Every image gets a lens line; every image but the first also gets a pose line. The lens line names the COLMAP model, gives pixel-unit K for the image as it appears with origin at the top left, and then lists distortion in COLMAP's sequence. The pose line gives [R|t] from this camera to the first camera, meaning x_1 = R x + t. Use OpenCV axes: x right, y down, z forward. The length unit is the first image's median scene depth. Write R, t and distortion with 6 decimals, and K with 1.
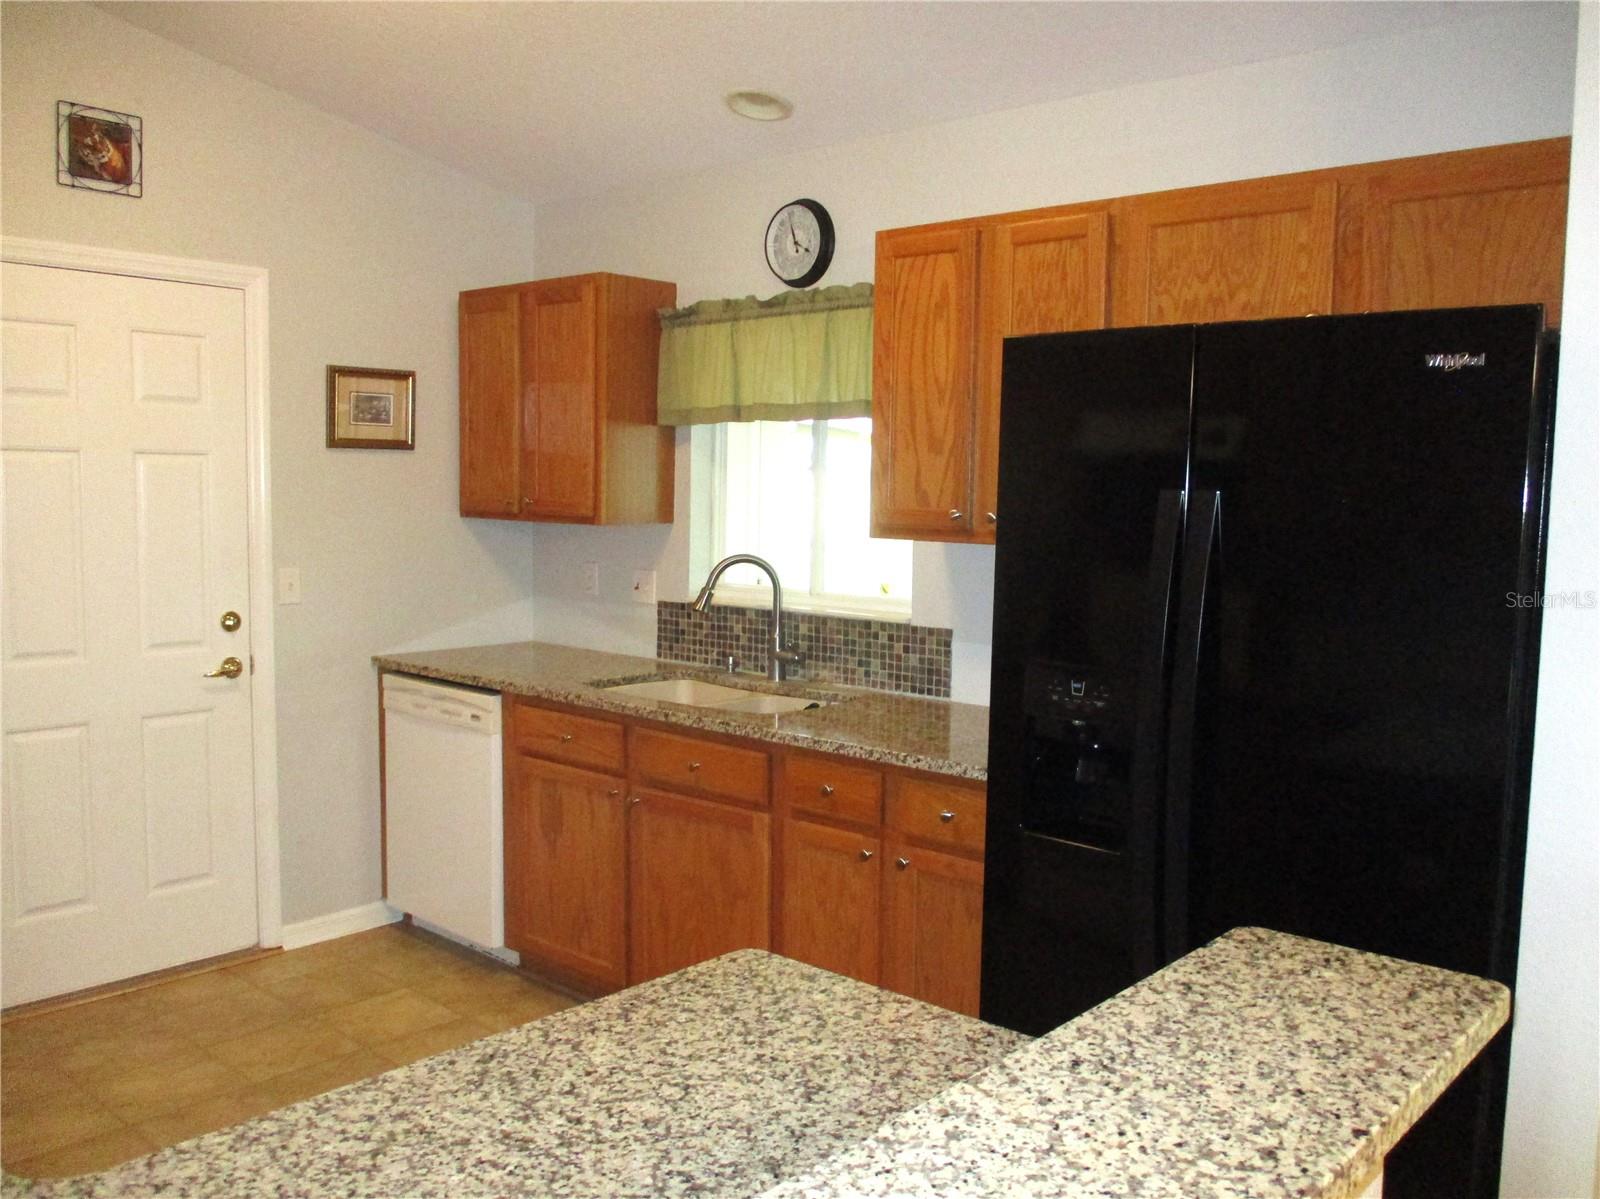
lens RADIAL K [[1380.0, 0, 797.6], [0, 1380.0, 604.7], [0, 0, 1]] dist [-0.003094, -0.004305]
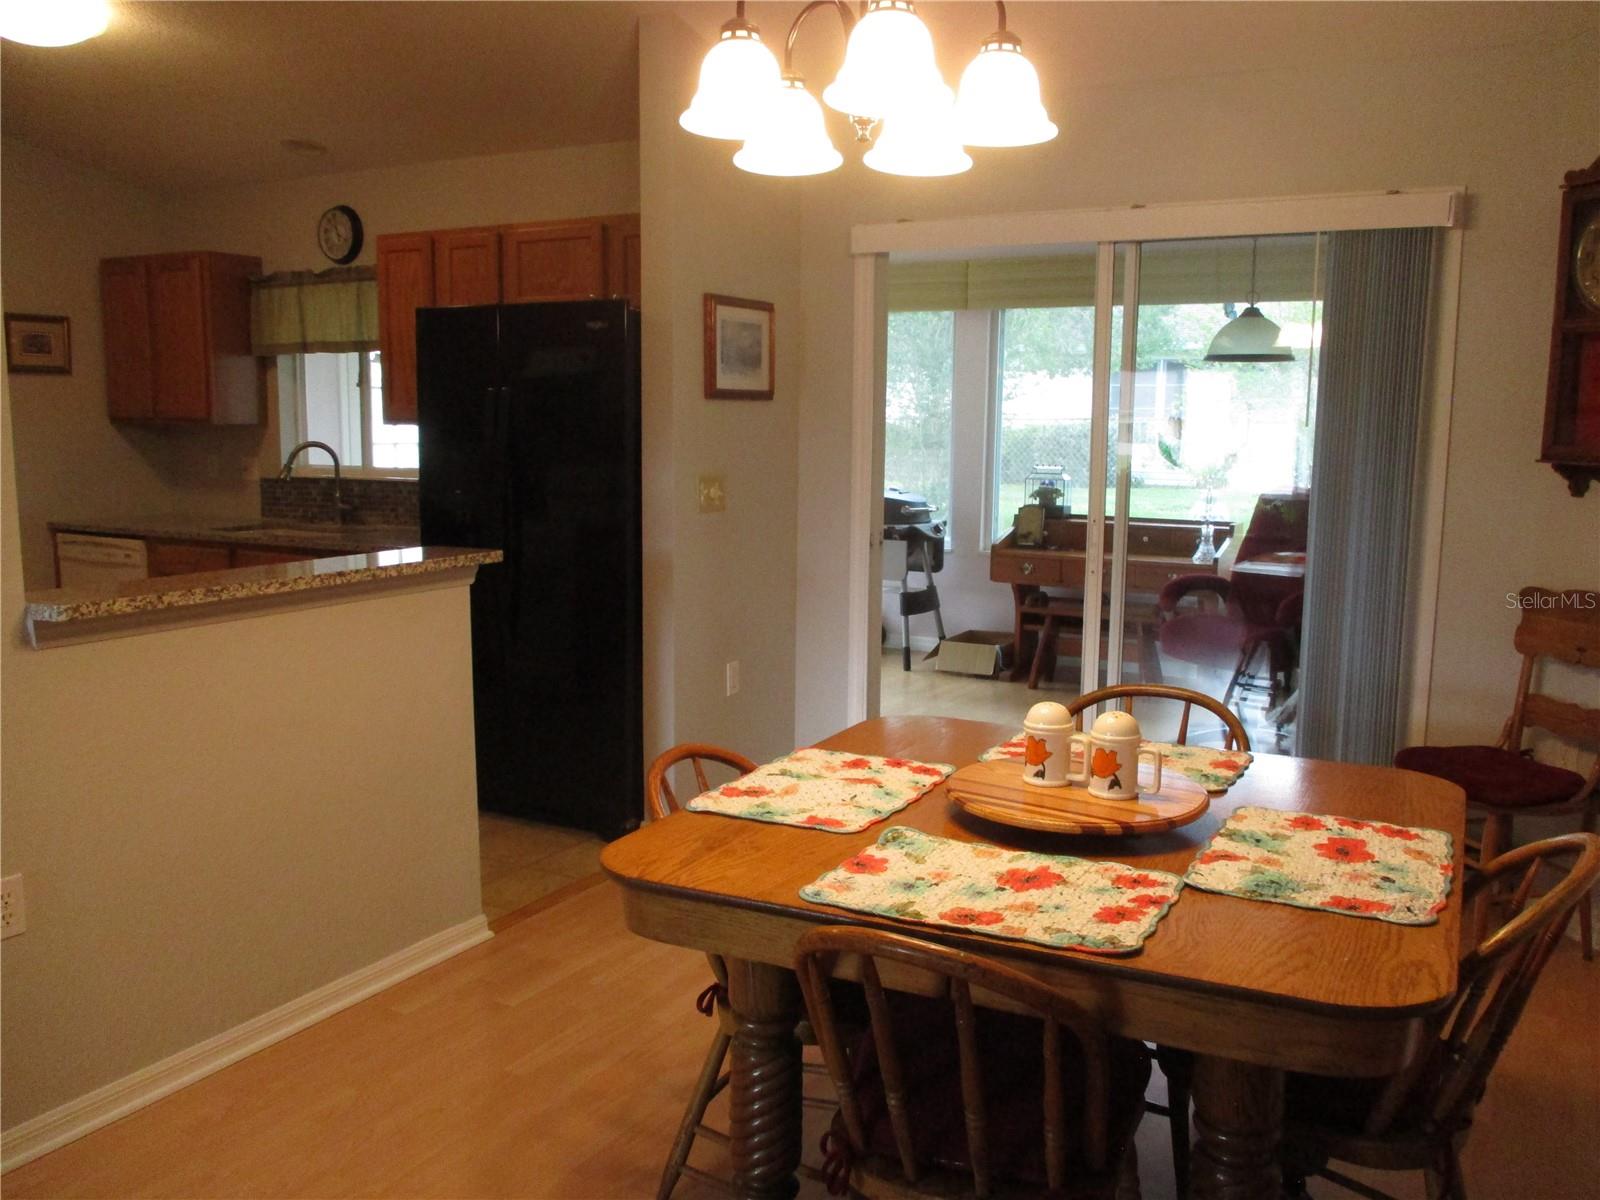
lens RADIAL K [[1380.0, 0, 797.6], [0, 1380.0, 605.2], [0, 0, 1]] dist [-0.003094, -0.004305]
pose [[0.975952, -0.039638, 0.214352, 0.146454], [0.028265, 0.998038, 0.055864, 0.071855], [-0.216146, -0.048462, 0.975158, -0.590763]]
